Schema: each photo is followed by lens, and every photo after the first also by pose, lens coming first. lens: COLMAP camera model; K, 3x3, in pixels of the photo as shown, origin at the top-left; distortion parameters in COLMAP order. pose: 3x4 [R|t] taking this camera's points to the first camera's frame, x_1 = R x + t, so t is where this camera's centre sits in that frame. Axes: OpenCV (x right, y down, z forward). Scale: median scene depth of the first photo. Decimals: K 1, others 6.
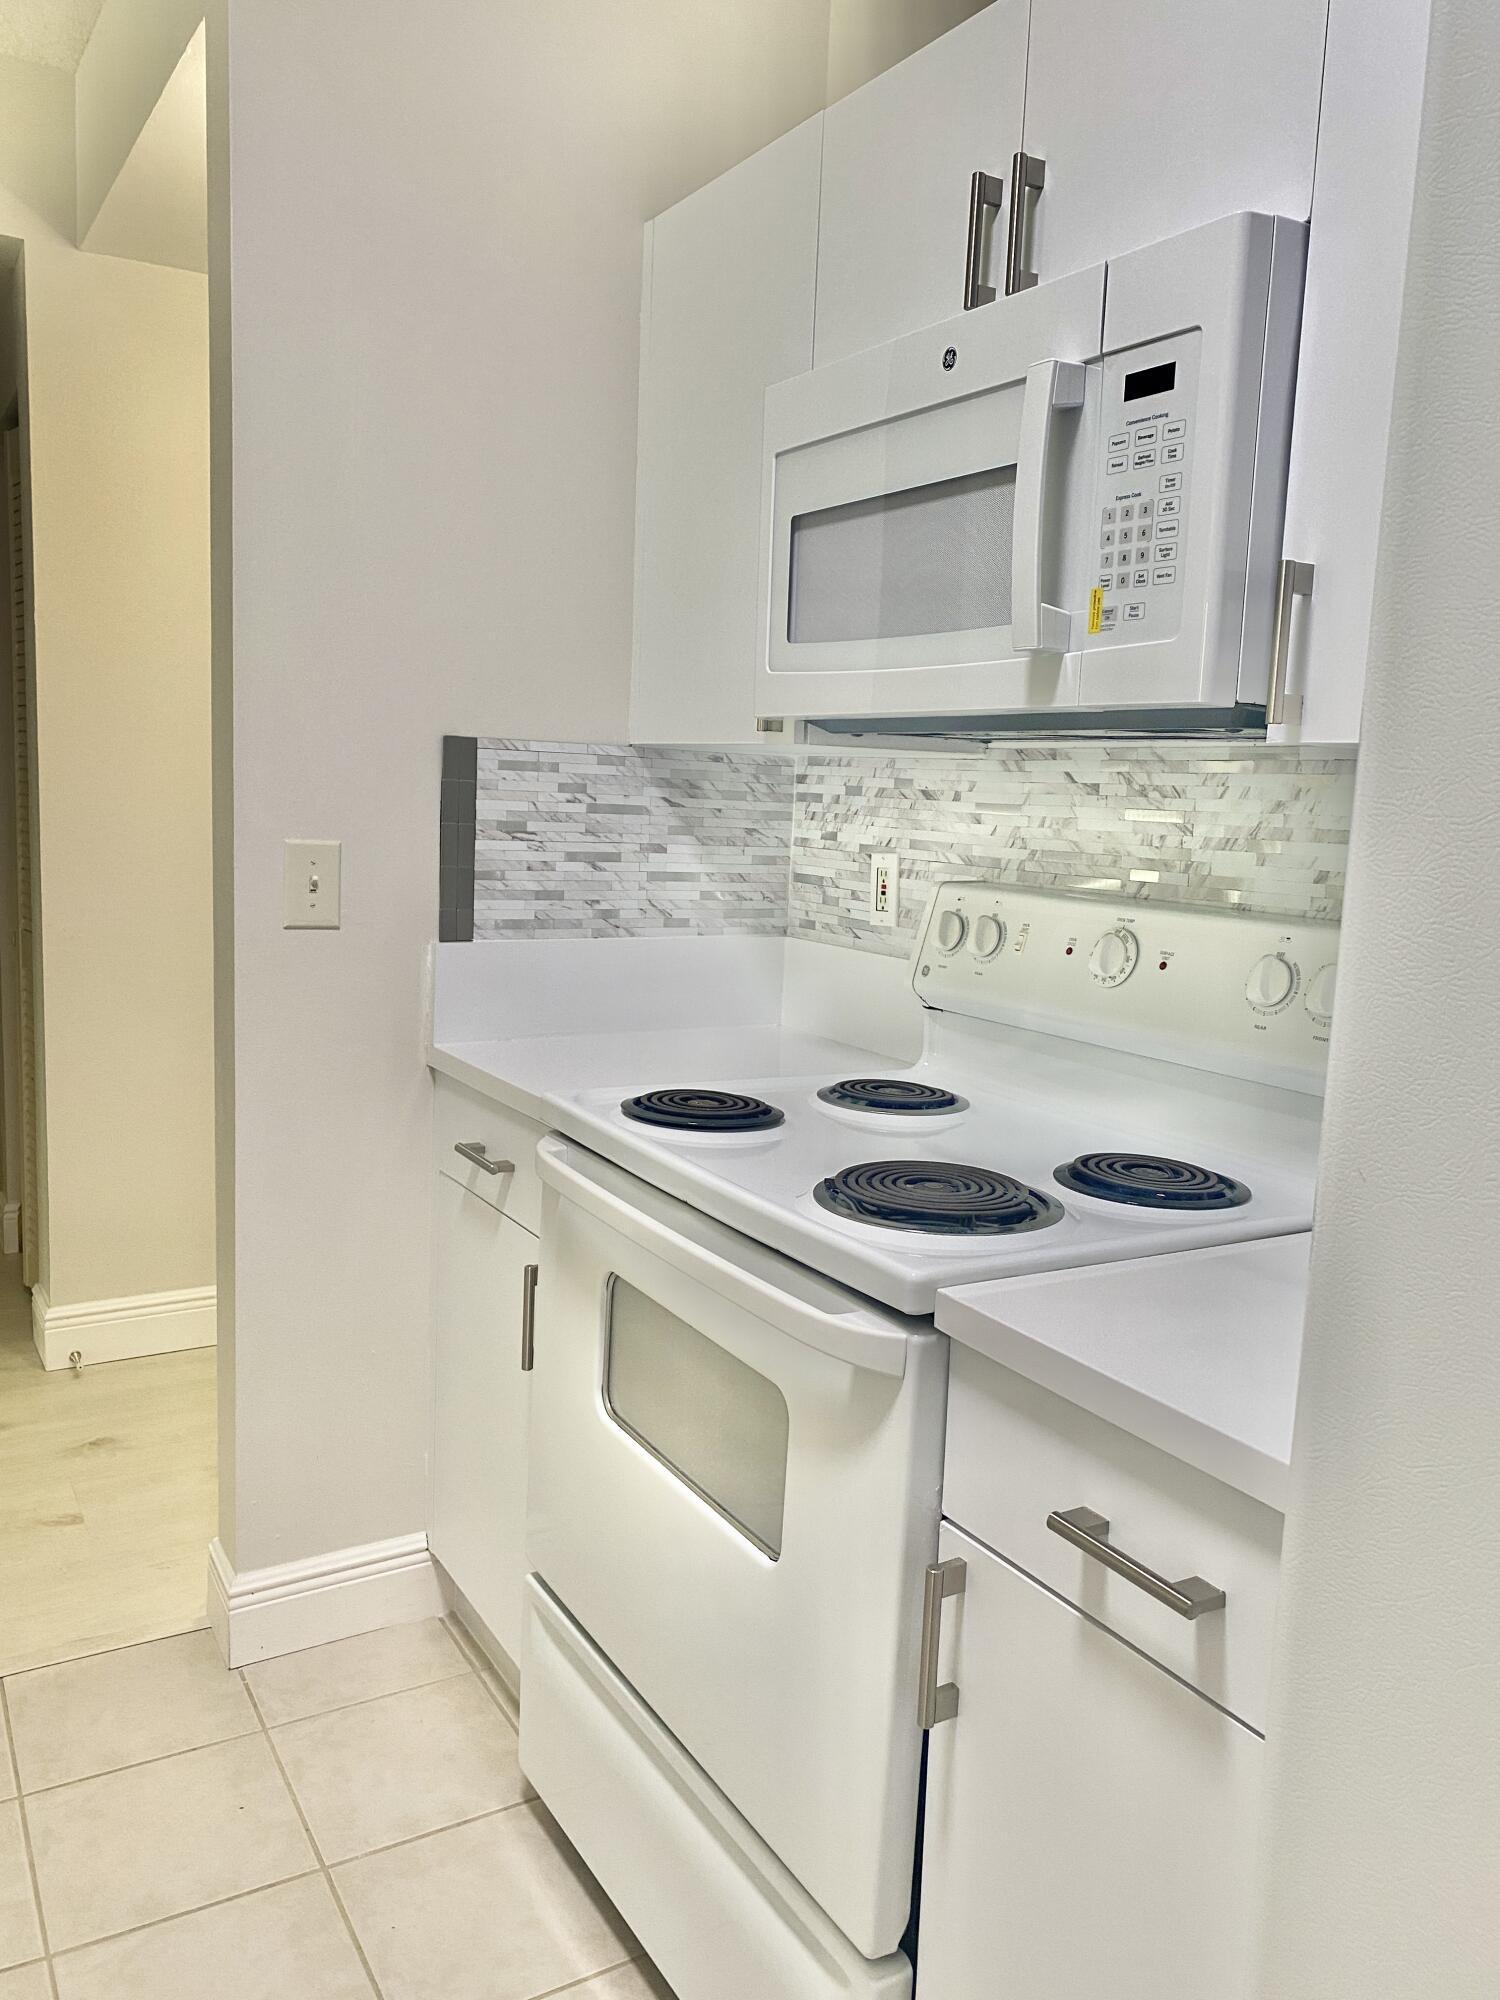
lens RADIAL K [[1514.3, 0, 760.5], [0, 1514.3, 995.3], [0, 0, 1]] dist [0.039447, -0.043408]
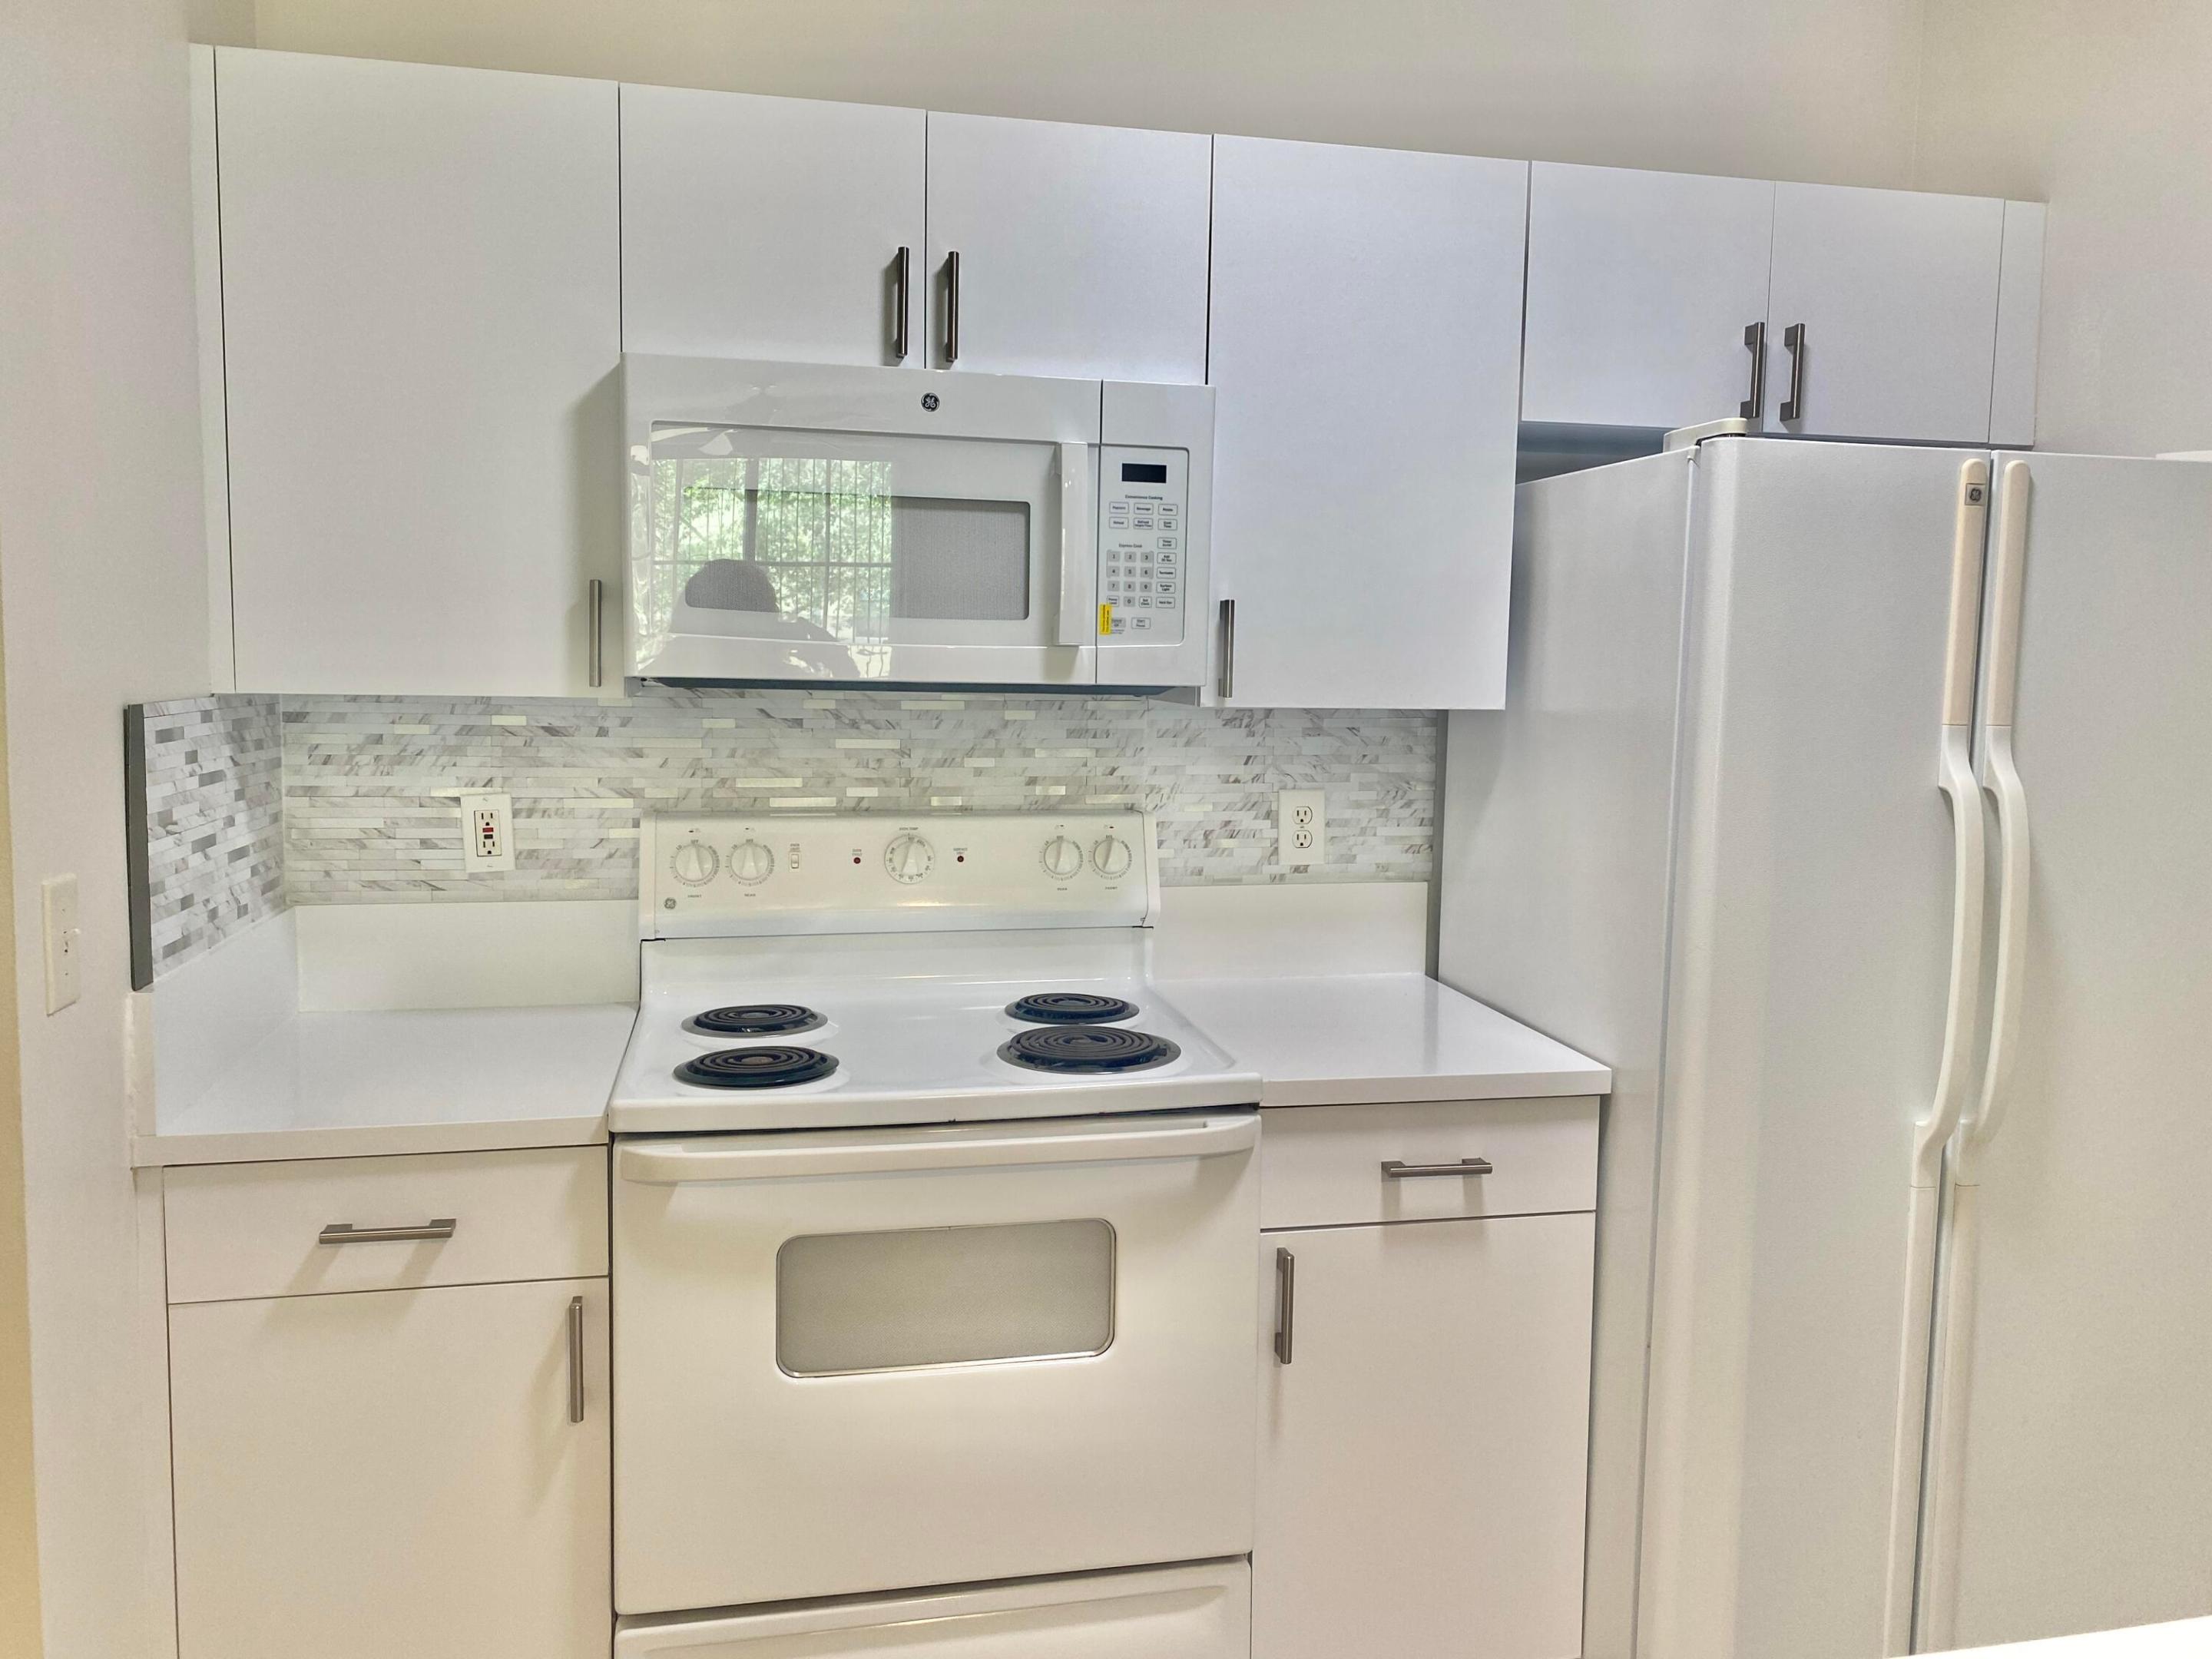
lens RADIAL K [[1674.8, 0, 1117.3], [0, 1674.8, 833.5], [0, 0, 1]] dist [0.039447, -0.043408]
pose [[0.307631, -0.137560, 0.941510, -0.962511], [0.123249, 0.986919, 0.103925, -0.160069], [-0.943490, 0.084069, 0.320561, 0.368995]]
